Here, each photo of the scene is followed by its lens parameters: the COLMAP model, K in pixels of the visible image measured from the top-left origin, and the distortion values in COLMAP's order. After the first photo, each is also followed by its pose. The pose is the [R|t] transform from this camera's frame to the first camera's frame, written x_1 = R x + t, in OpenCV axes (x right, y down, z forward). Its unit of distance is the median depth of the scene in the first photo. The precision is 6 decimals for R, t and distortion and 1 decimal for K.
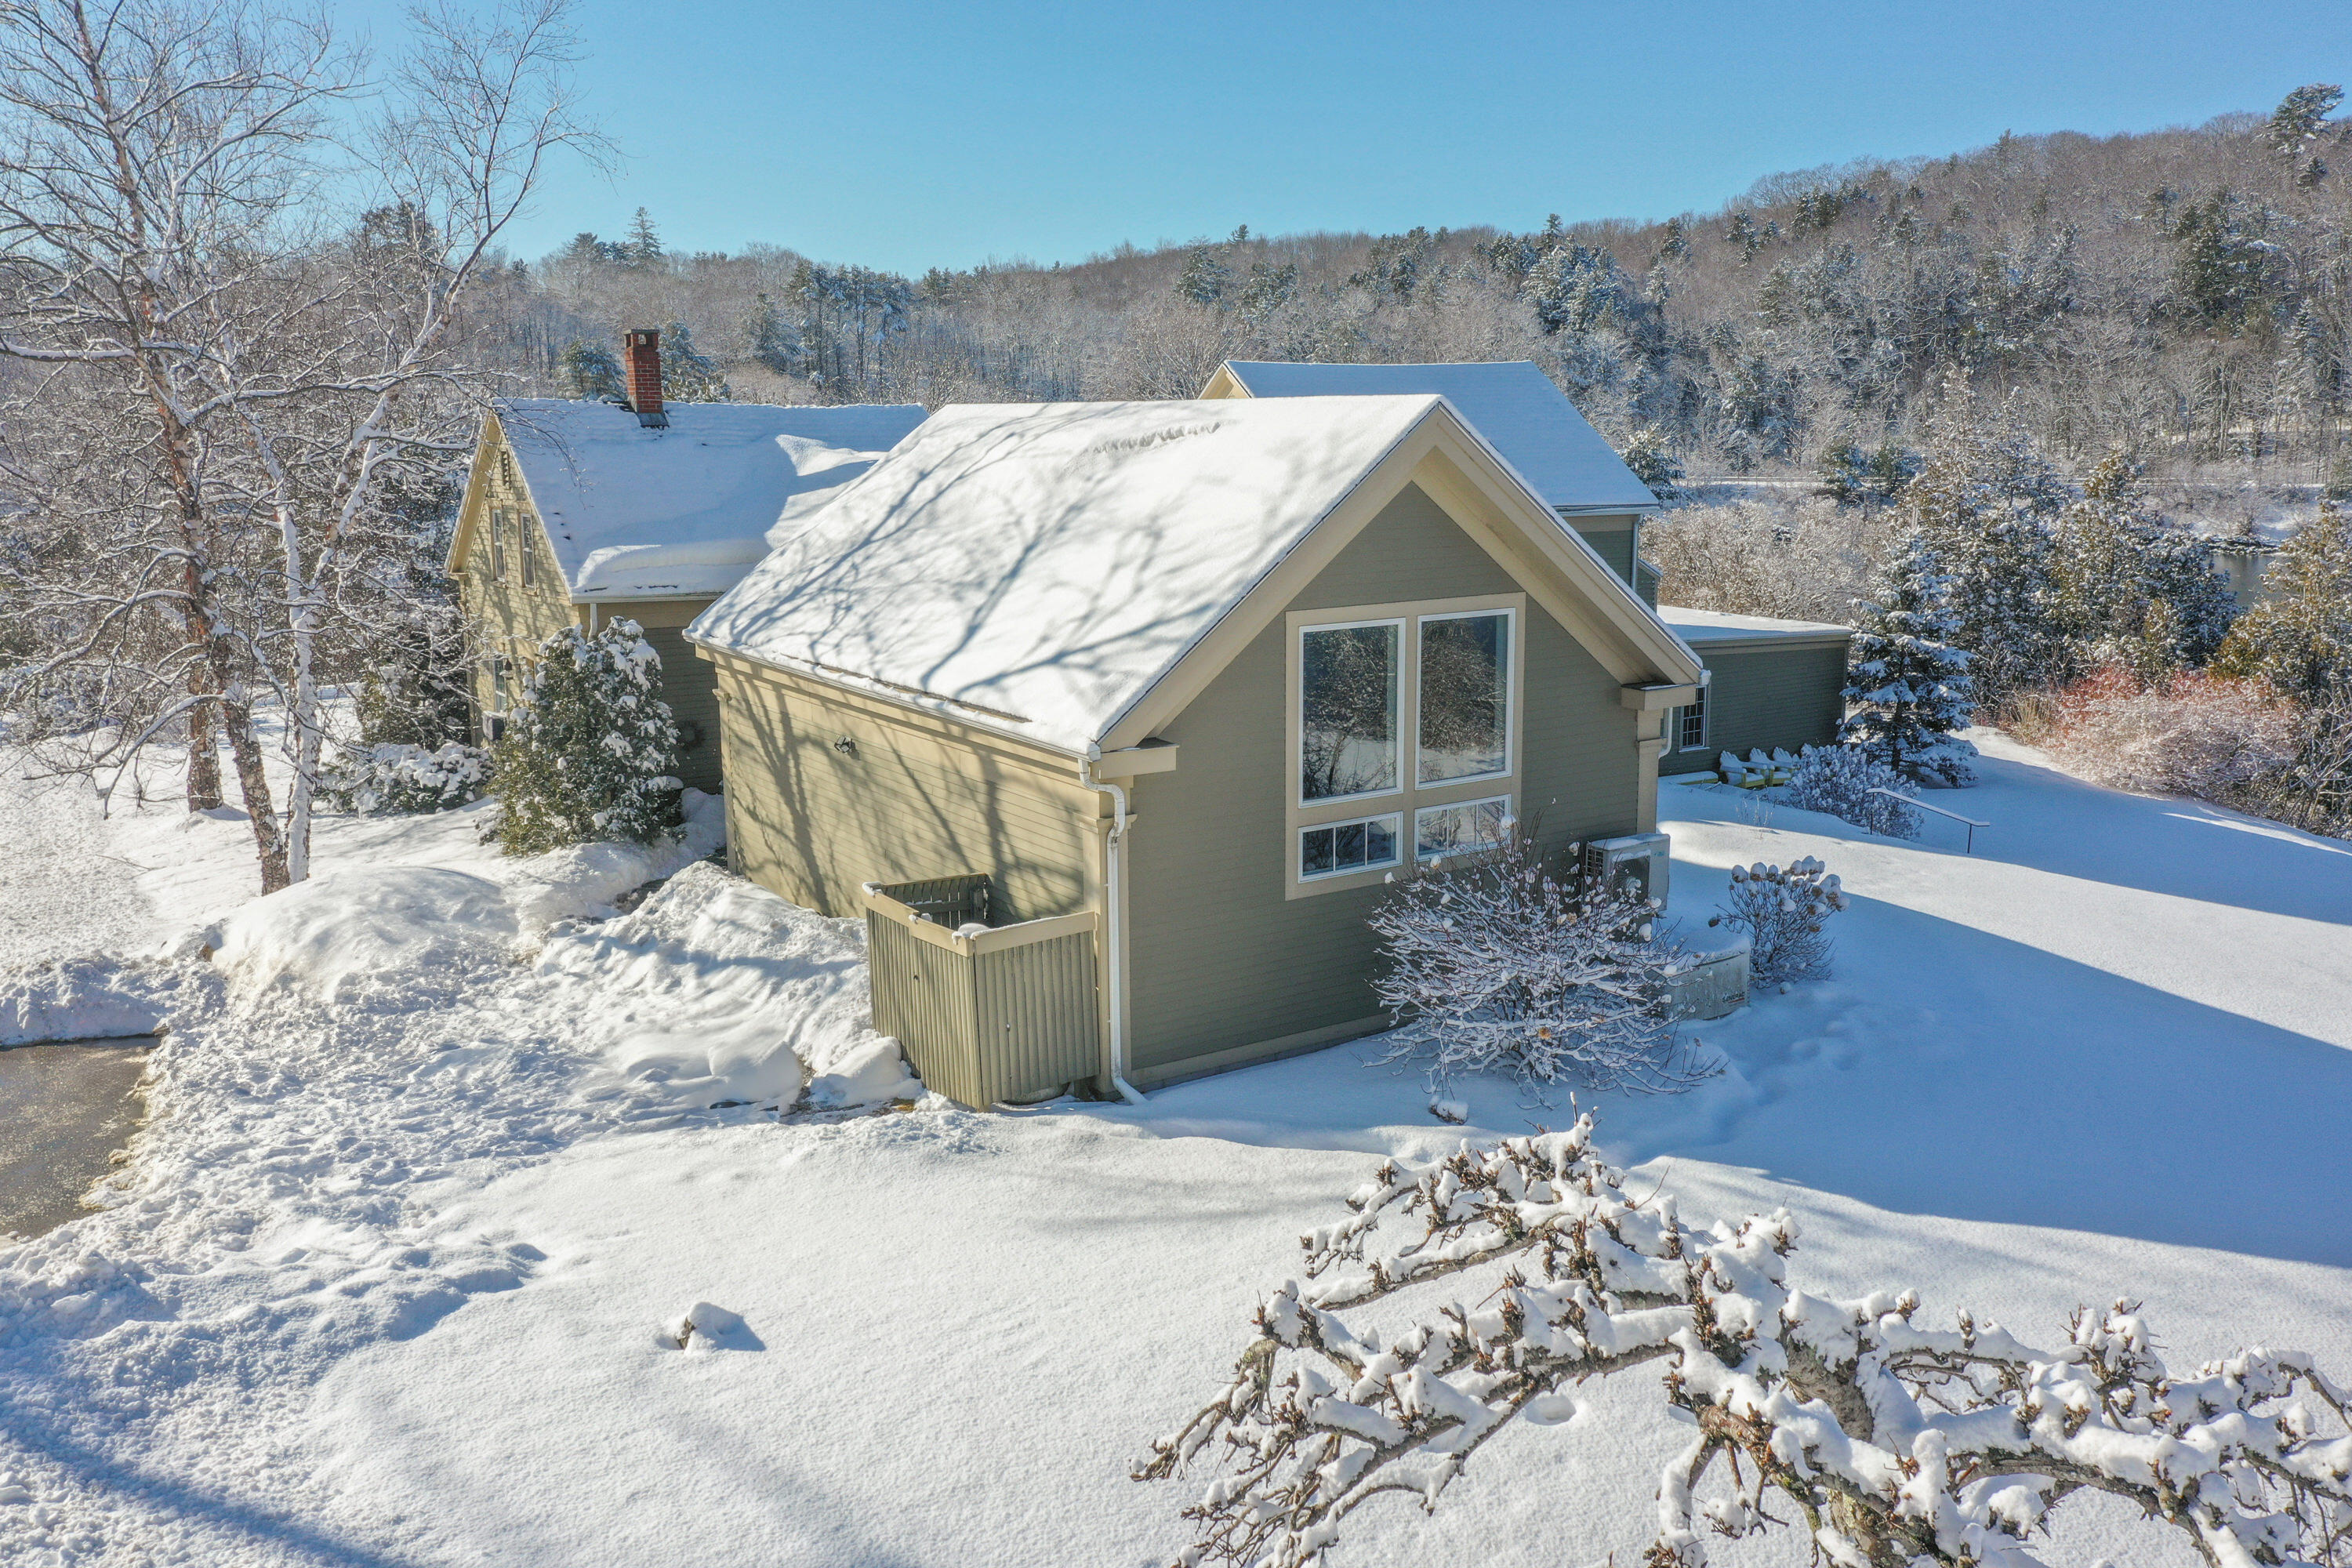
lens RADIAL K [[1859.9, 0, 1193.3], [0, 1859.9, 798.2], [0, 0, 1]] dist [-0.006369, 0.006067]
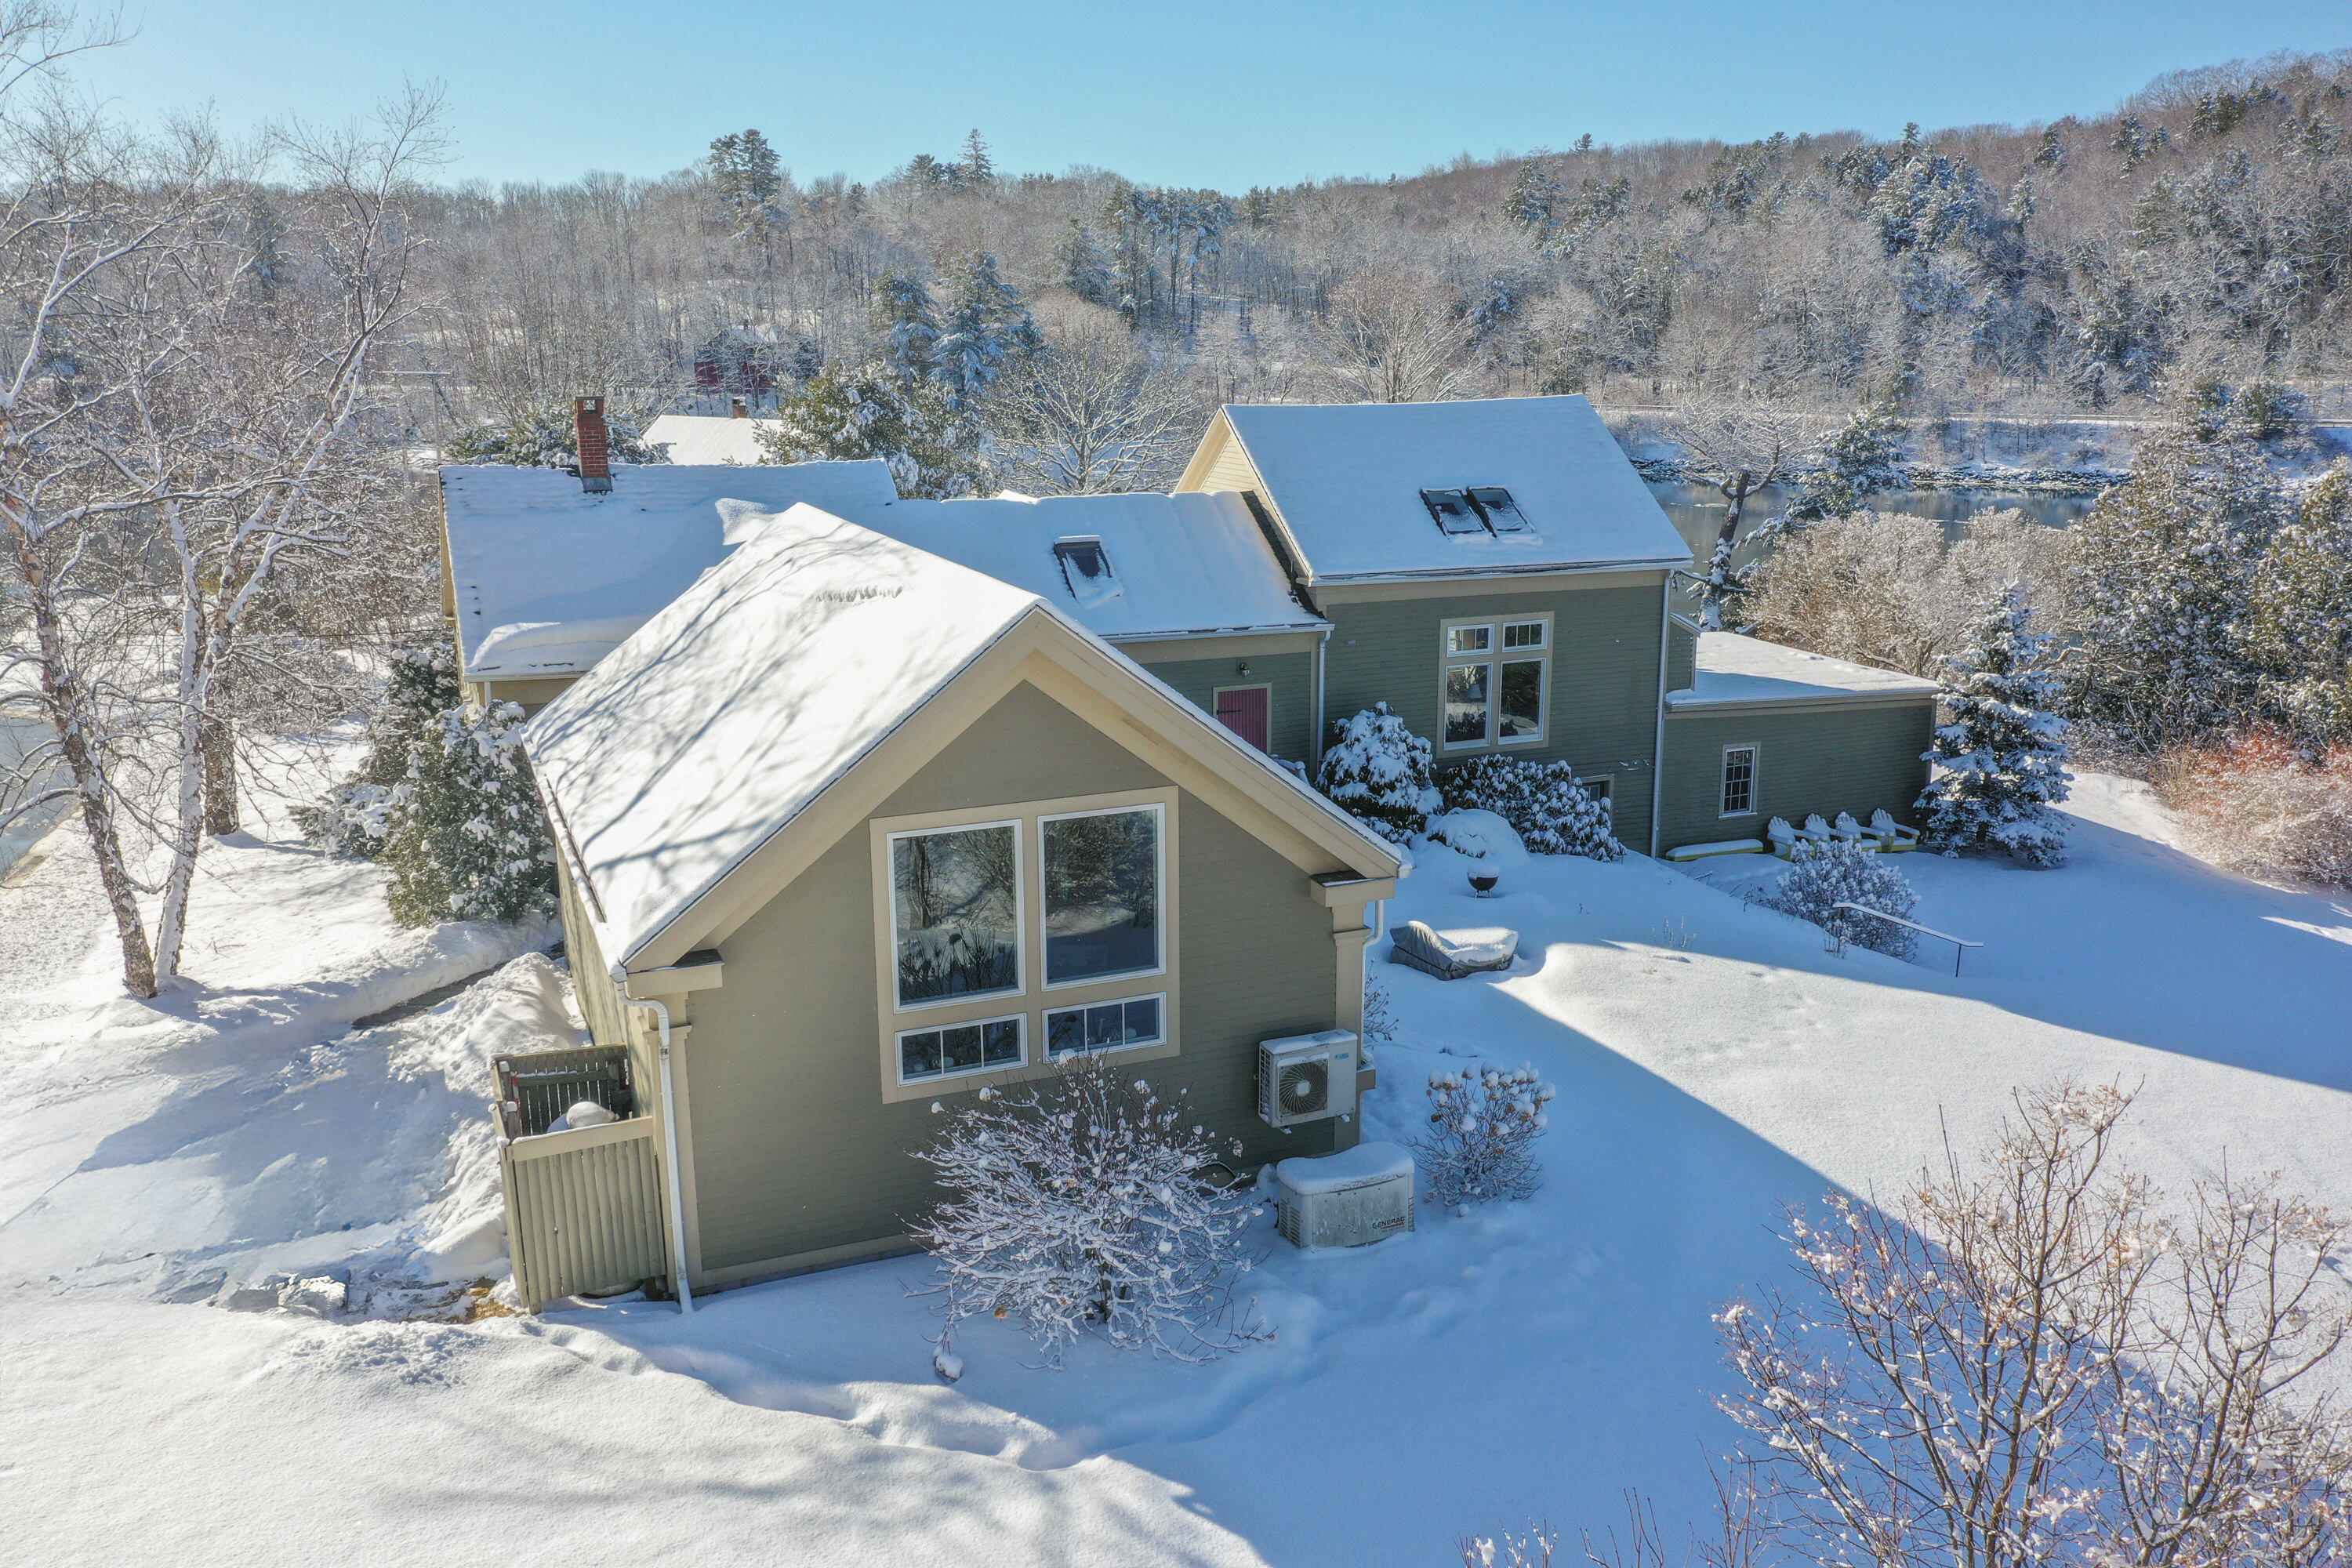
lens RADIAL K [[1859.9, 0, 1186.9], [0, 1859.9, 804.9], [0, 0, 1]] dist [-0.006369, 0.006067]
pose [[0.983116, 0.047843, -0.176617, 0.025878], [-0.039105, 0.997848, 0.052630, -0.011119], [0.178755, -0.044835, 0.982872, 0.005156]]
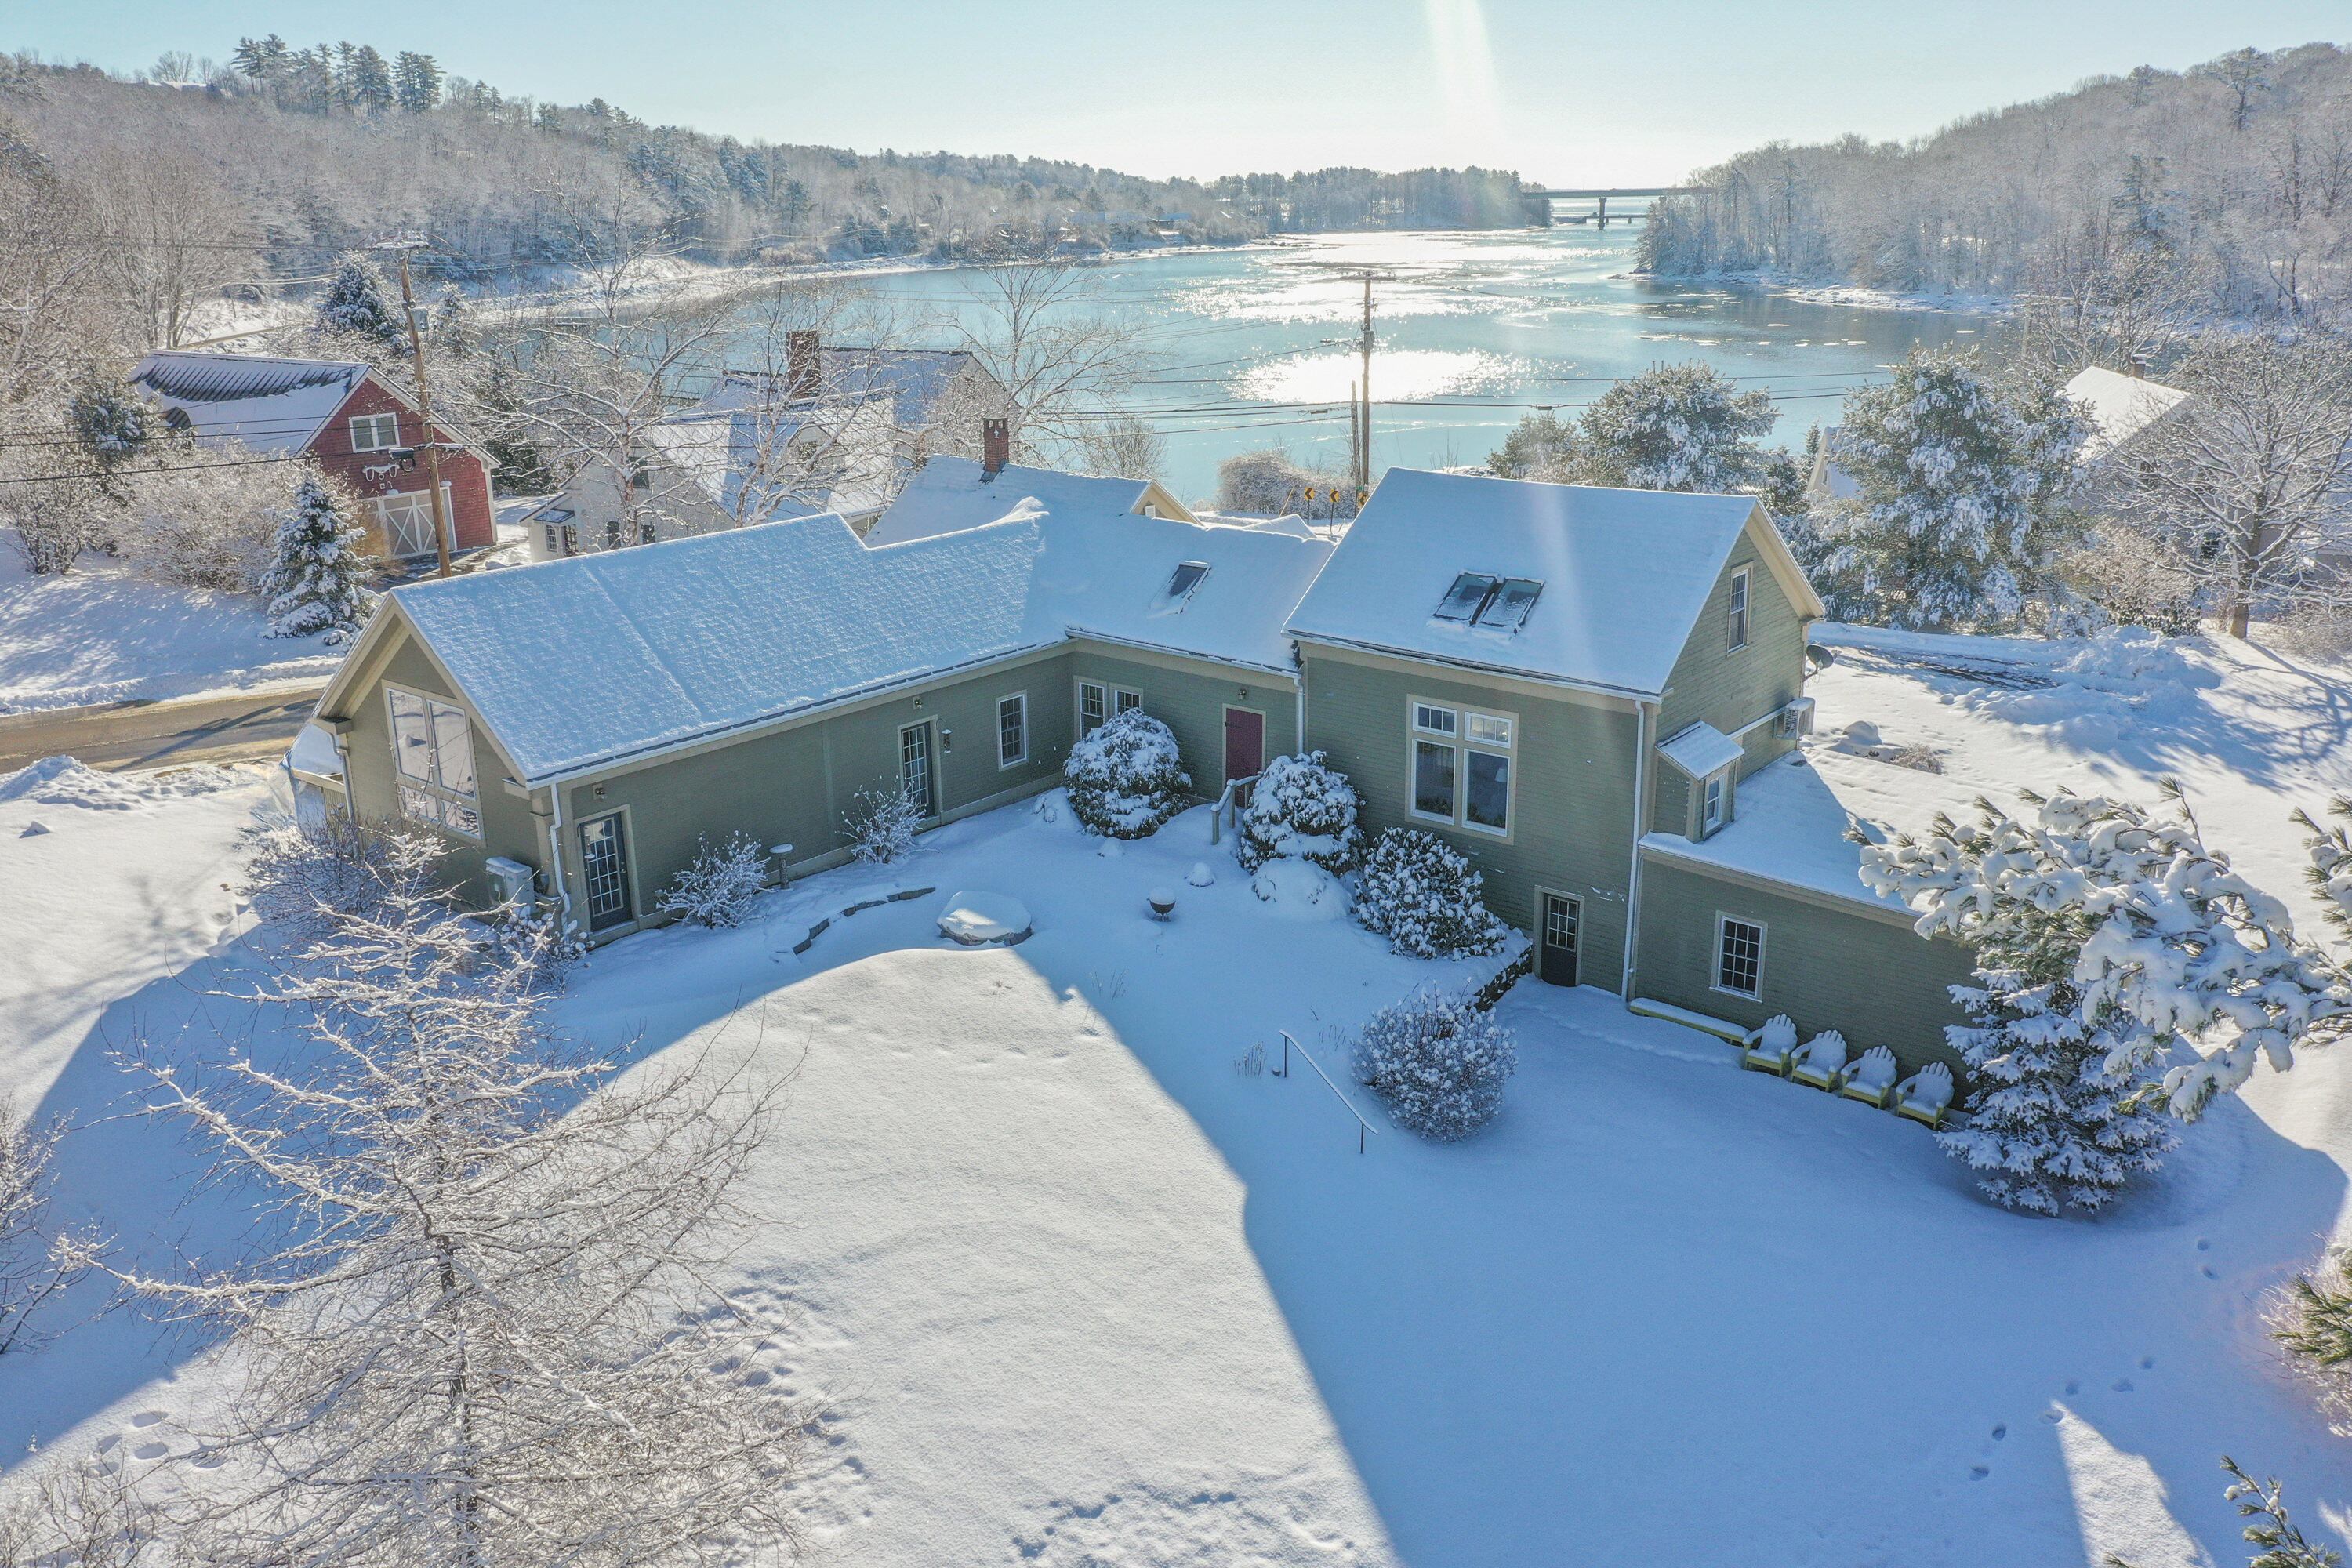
lens RADIAL K [[1859.9, 0, 1190.0], [0, 1859.9, 787.9], [0, 0, 1]] dist [-0.006369, 0.006067]
pose [[0.292702, 0.287388, -0.911994, 0.147638], [-0.179680, 0.953306, 0.242739, -0.043028], [0.939170, 0.092817, 0.330672, 0.078951]]
